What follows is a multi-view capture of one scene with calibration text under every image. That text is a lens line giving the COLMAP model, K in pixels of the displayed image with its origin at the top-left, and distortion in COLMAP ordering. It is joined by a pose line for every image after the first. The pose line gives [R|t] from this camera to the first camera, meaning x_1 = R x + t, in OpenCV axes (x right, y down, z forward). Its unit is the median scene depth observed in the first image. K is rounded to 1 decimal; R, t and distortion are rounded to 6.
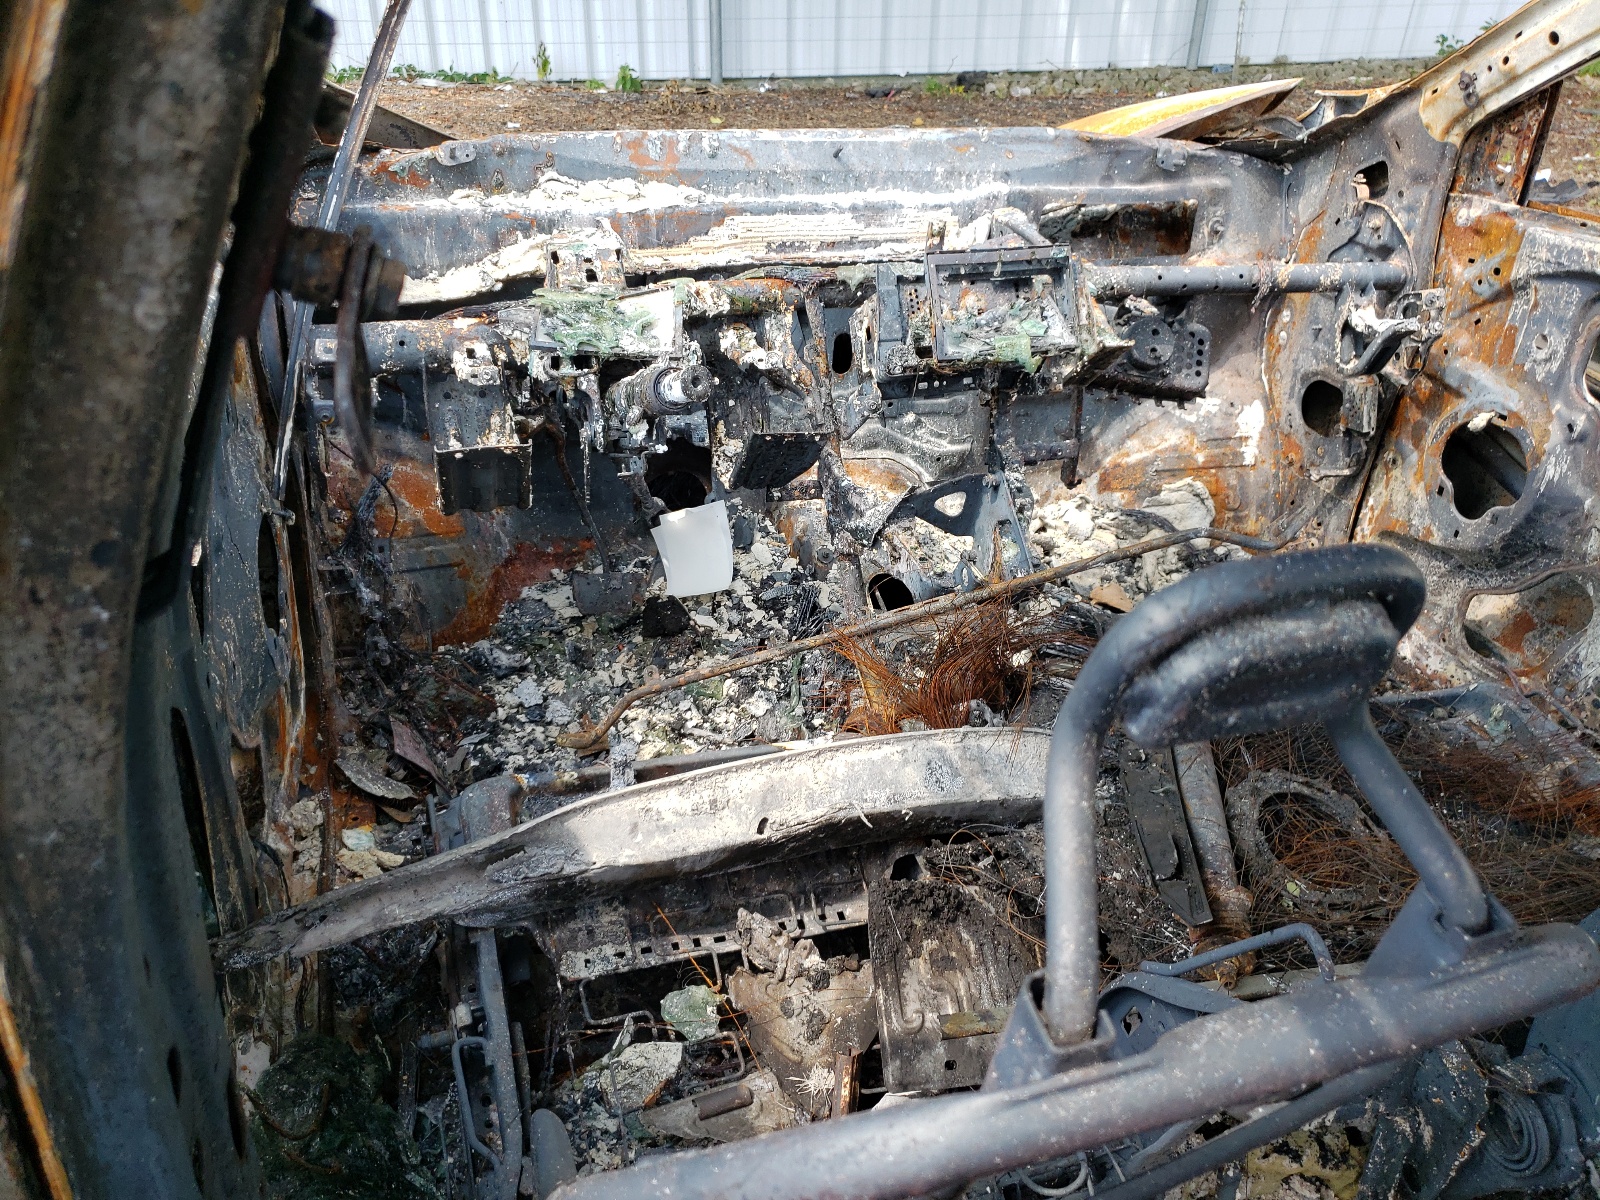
lens RADIAL K [[1277.6, 0, 815.6], [0, 1277.6, 593.8], [0, 0, 1]] dist [-0.016257, 0.050496]
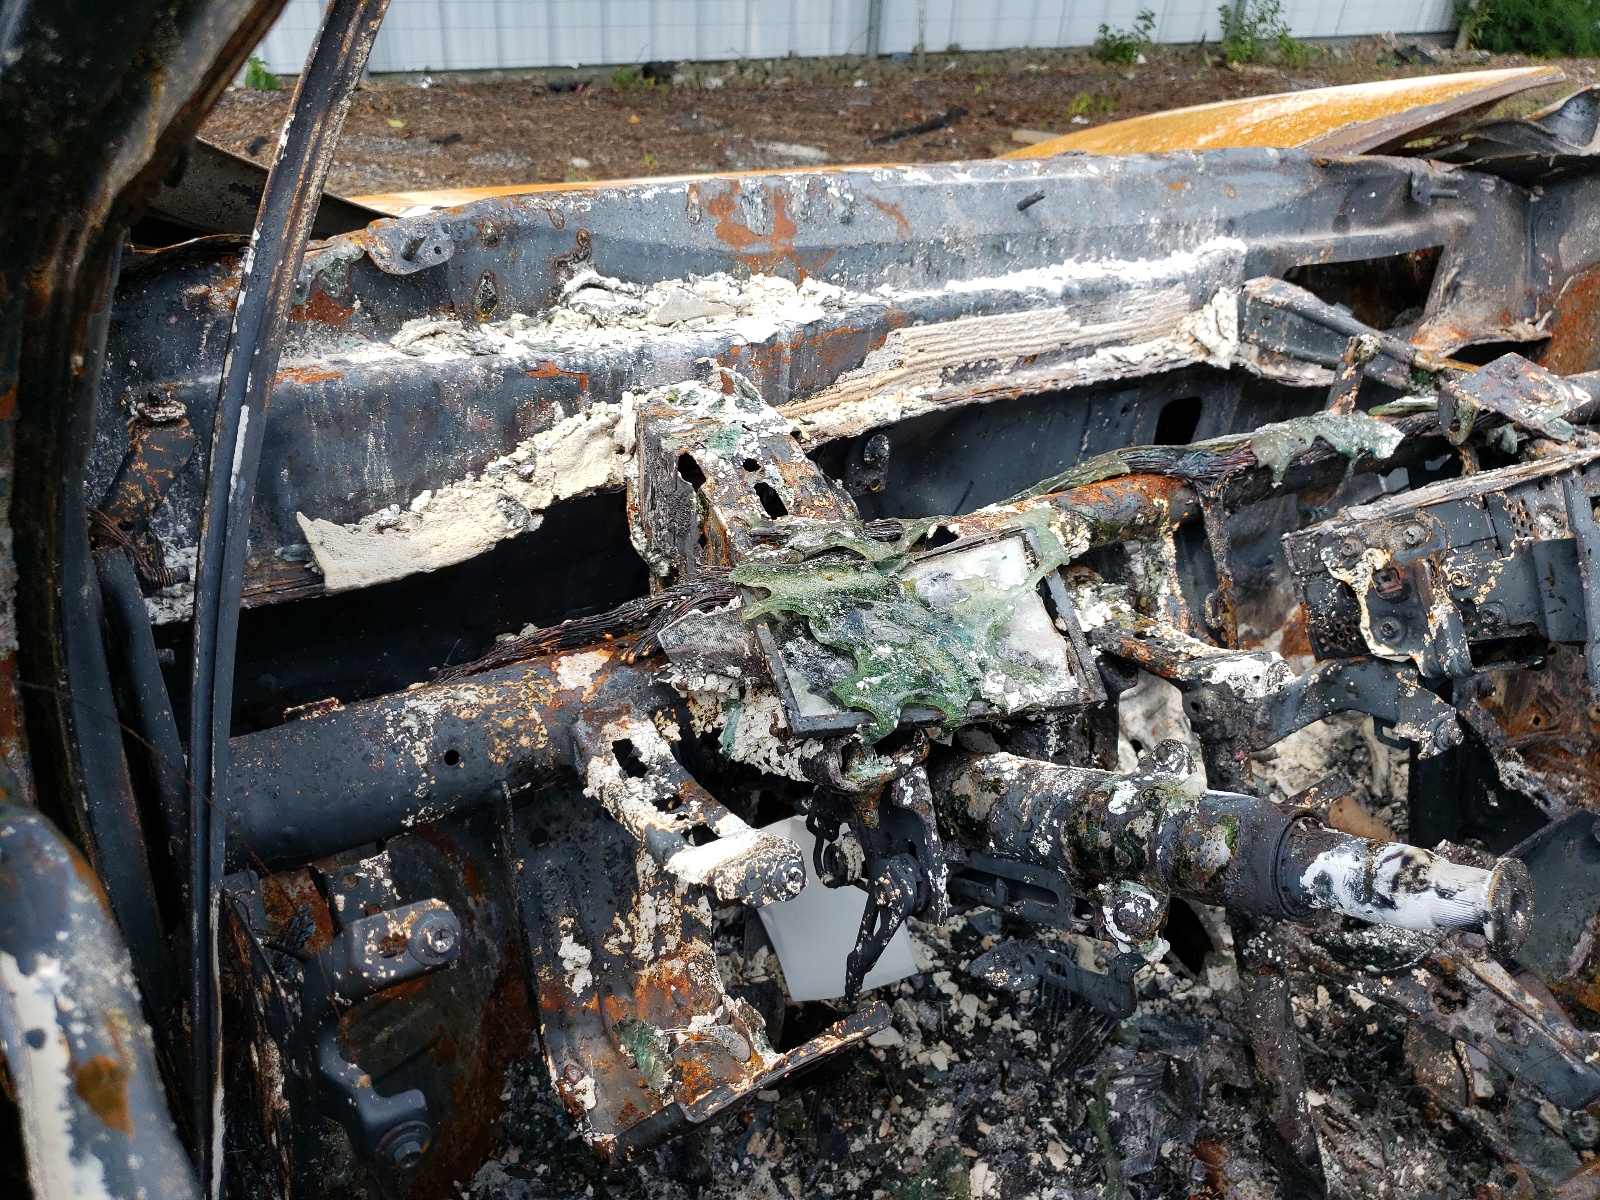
lens RADIAL K [[1253.8, 0, 759.5], [0, 1253.8, 576.3], [0, 0, 1]] dist [-0.001860, 0.007383]
pose [[0.963187, -0.110011, 0.245291, -0.267951], [0.109768, 0.993848, 0.014705, -0.206314], [-0.245400, 0.012762, 0.969338, 0.498542]]
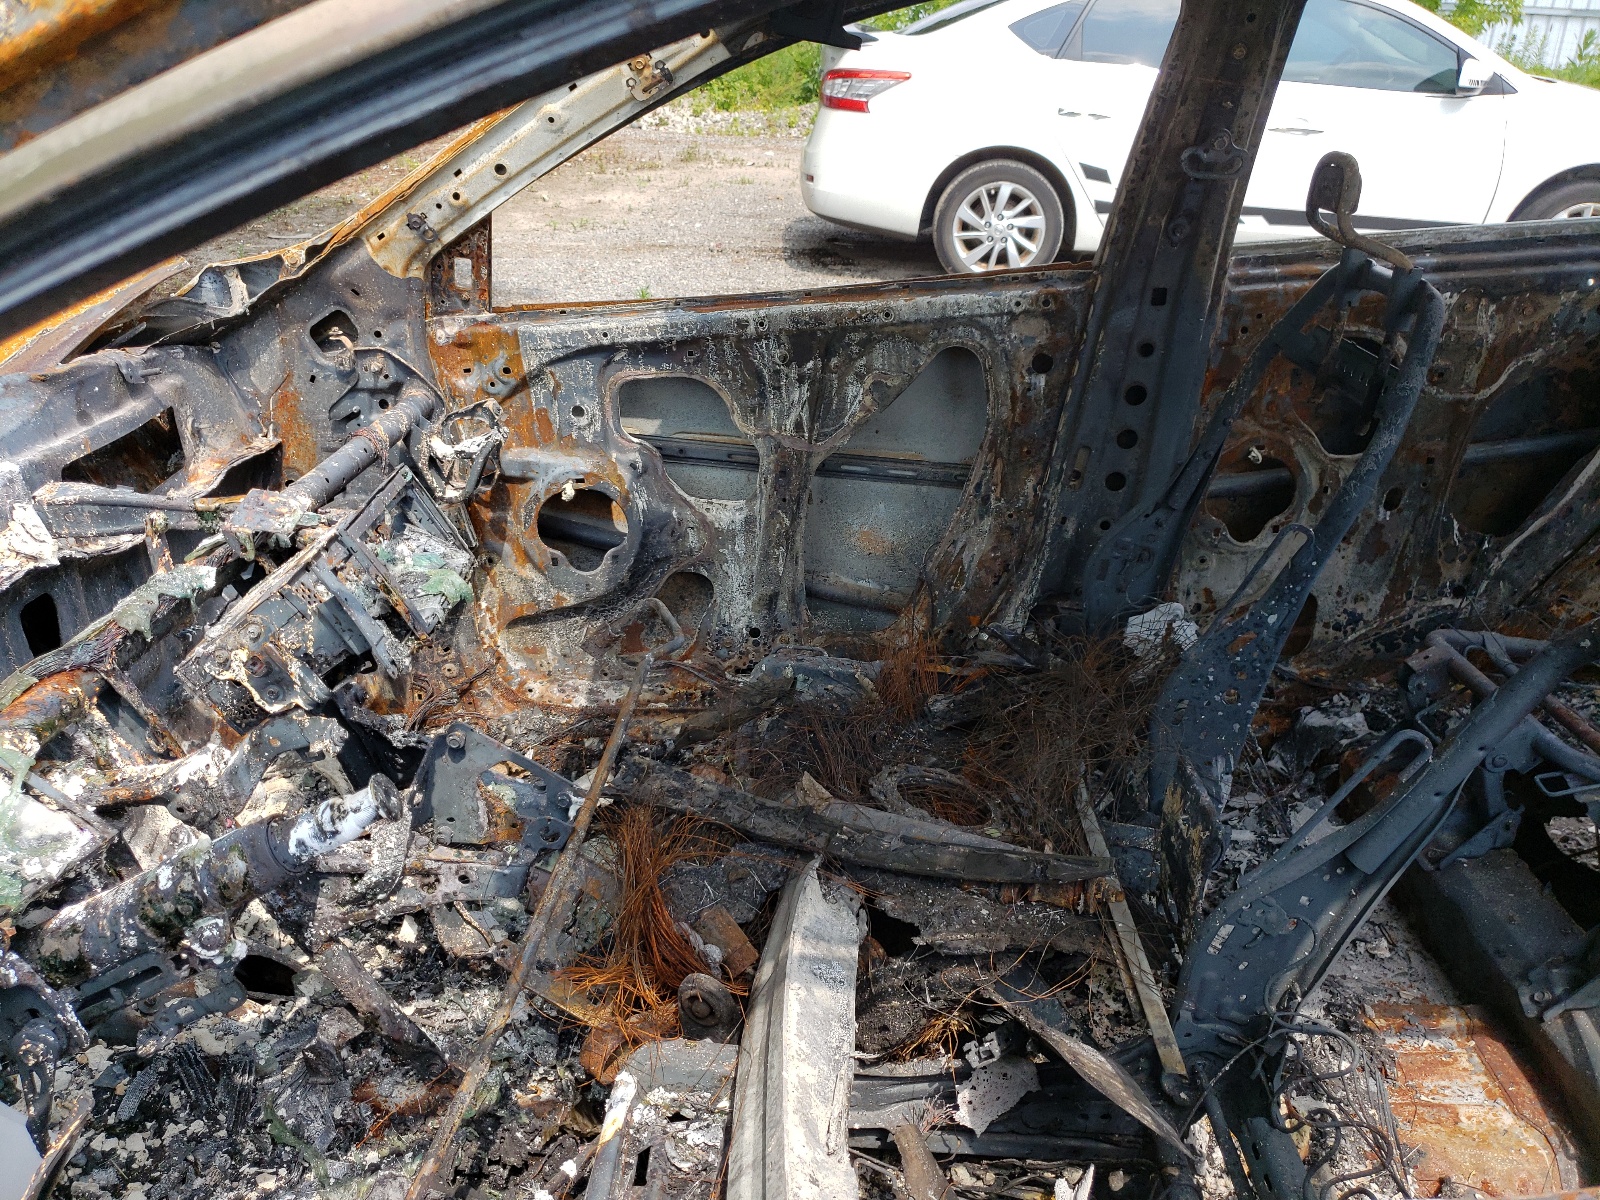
lens RADIAL K [[1277.6, 0, 815.6], [0, 1277.6, 593.8], [0, 0, 1]] dist [-0.016257, 0.050496]
pose [[0.313609, -0.431821, 0.845683, -0.396700], [0.494539, 0.834567, 0.242752, -0.221582], [-0.810605, 0.342094, 0.475280, 0.312958]]
